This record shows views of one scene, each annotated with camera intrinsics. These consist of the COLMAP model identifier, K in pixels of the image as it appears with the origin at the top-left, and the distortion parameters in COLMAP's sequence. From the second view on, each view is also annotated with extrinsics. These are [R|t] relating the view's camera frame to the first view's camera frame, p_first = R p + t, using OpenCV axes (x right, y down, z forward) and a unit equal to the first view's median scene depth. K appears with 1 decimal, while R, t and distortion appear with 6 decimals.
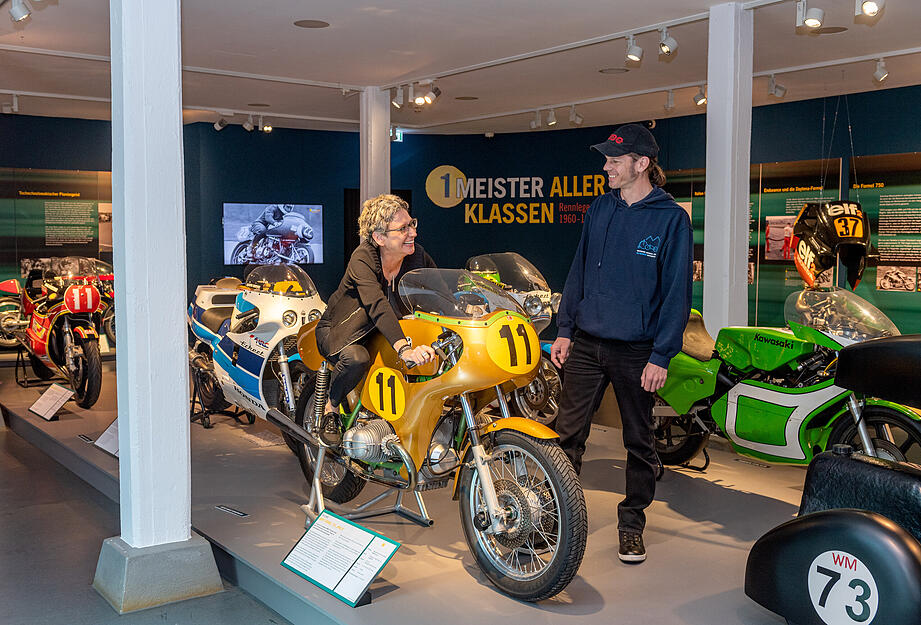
lens RADIAL K [[966.8, 0, 460.5], [0, 966.8, 312.5], [0, 0, 1]] dist [0.002852, 0.008112]
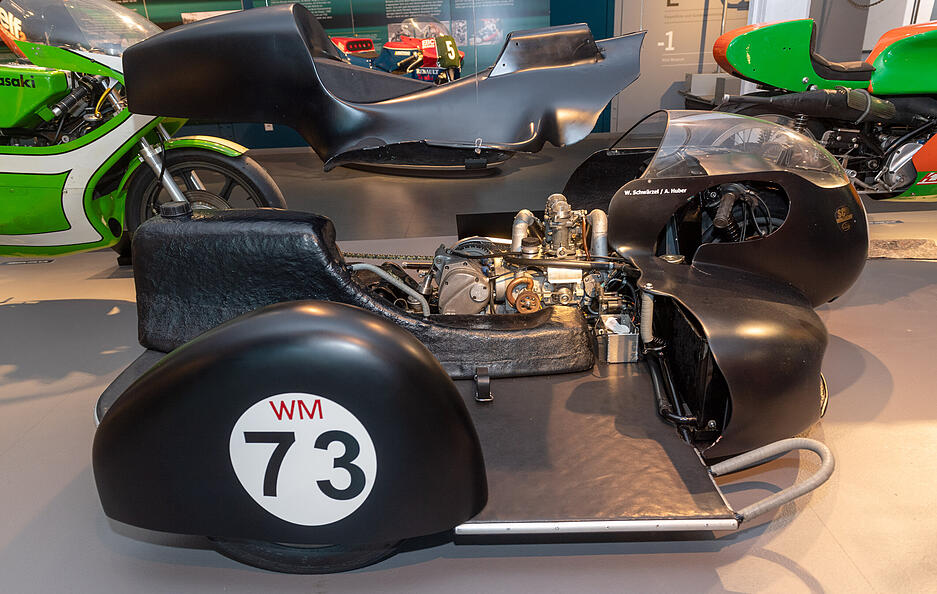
lens RADIAL K [[656.3, 0, 468.3], [0, 656.3, 312.1], [0, 0, 1]] dist [-0.000163, -0.001793]
pose [[0.599497, -0.339440, 0.724834, 0.142879], [0.116577, 0.932990, 0.340500, 0.066182], [-0.791842, -0.119630, 0.598895, 0.481739]]
